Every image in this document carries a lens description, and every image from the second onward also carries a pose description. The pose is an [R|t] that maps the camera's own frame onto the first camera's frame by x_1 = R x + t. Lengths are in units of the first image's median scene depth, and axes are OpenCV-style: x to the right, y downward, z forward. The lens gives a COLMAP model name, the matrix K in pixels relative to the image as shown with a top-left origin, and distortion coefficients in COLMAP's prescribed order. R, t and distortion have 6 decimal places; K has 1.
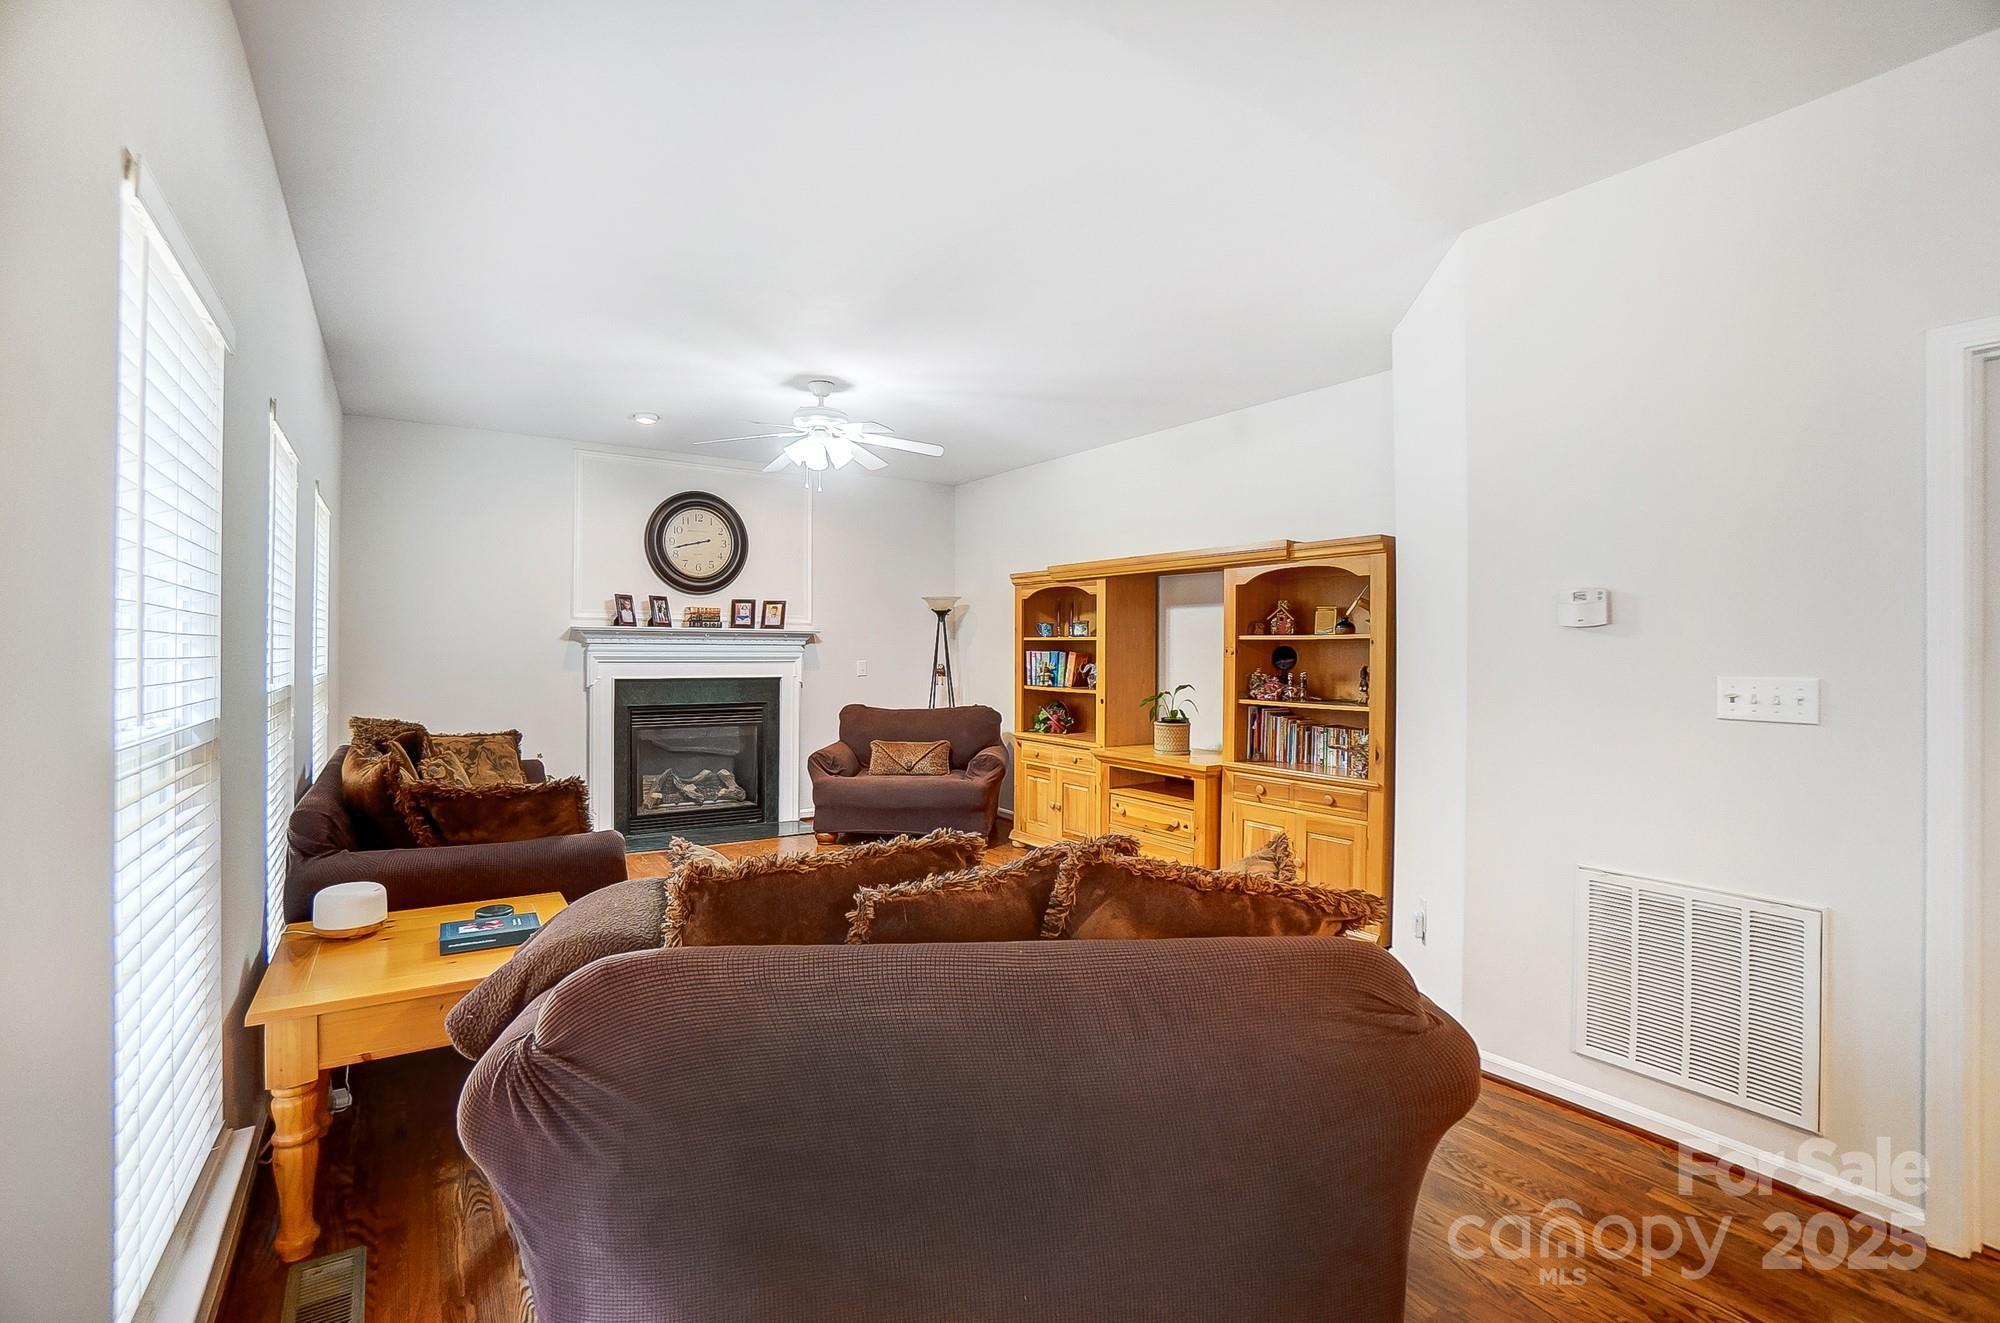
lens RADIAL K [[906.9, 0, 982.0], [0, 906.9, 636.8], [0, 0, 1]] dist [-0.046493, 0.012953]
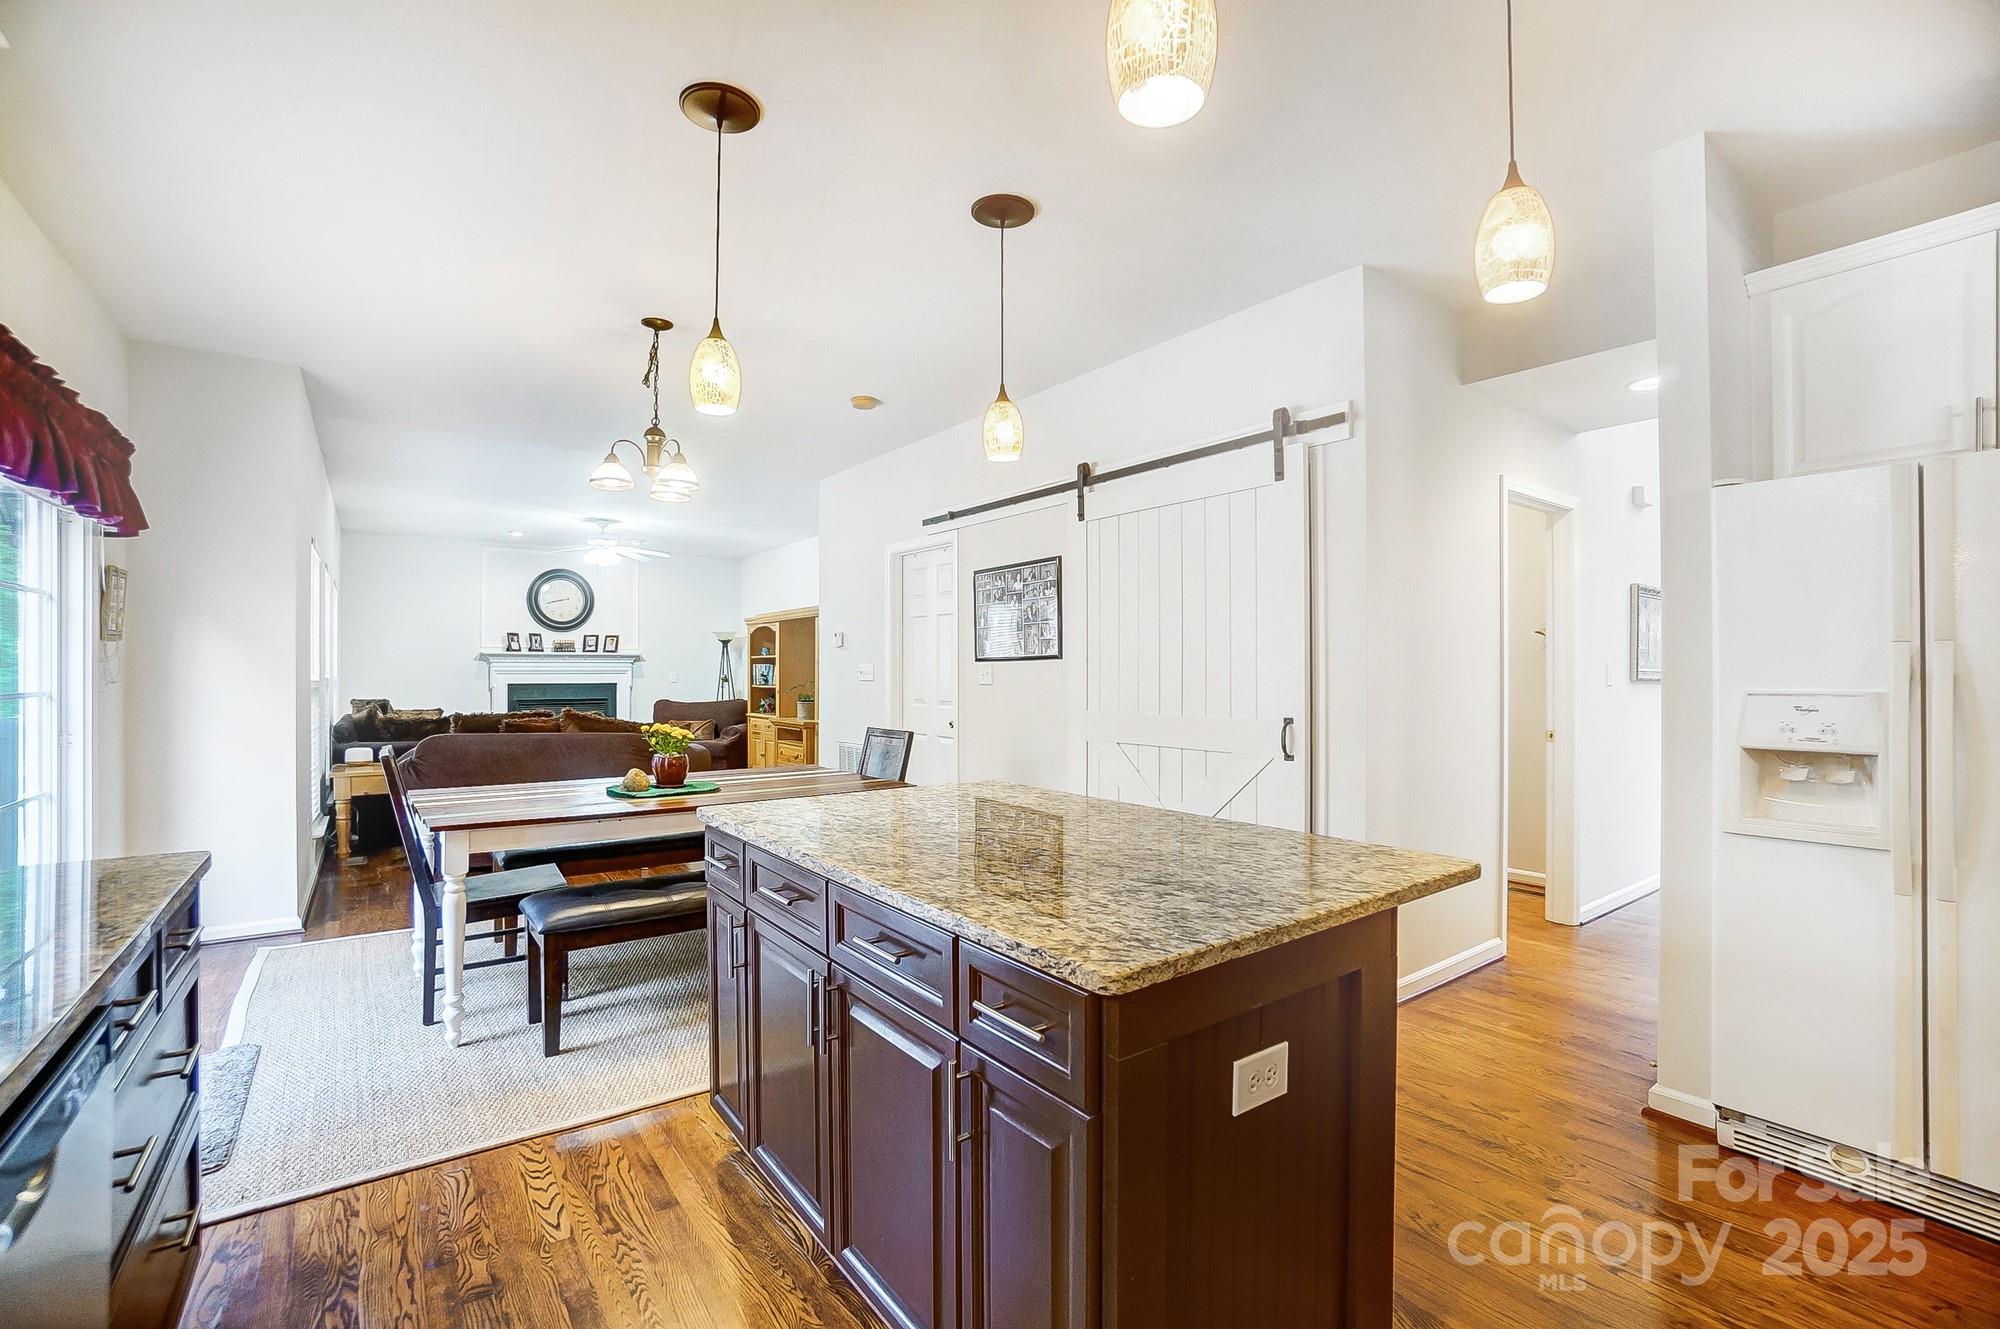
lens RADIAL K [[906.9, 0, 996.5], [0, 906.9, 673.3], [0, 0, 1]] dist [-0.046493, 0.012953]
pose [[0.999562, -0.008584, 0.028322, 0.451821], [0.008204, 0.999875, 0.013502, 0.013196], [-0.028435, -0.013264, 0.999508, -0.685816]]
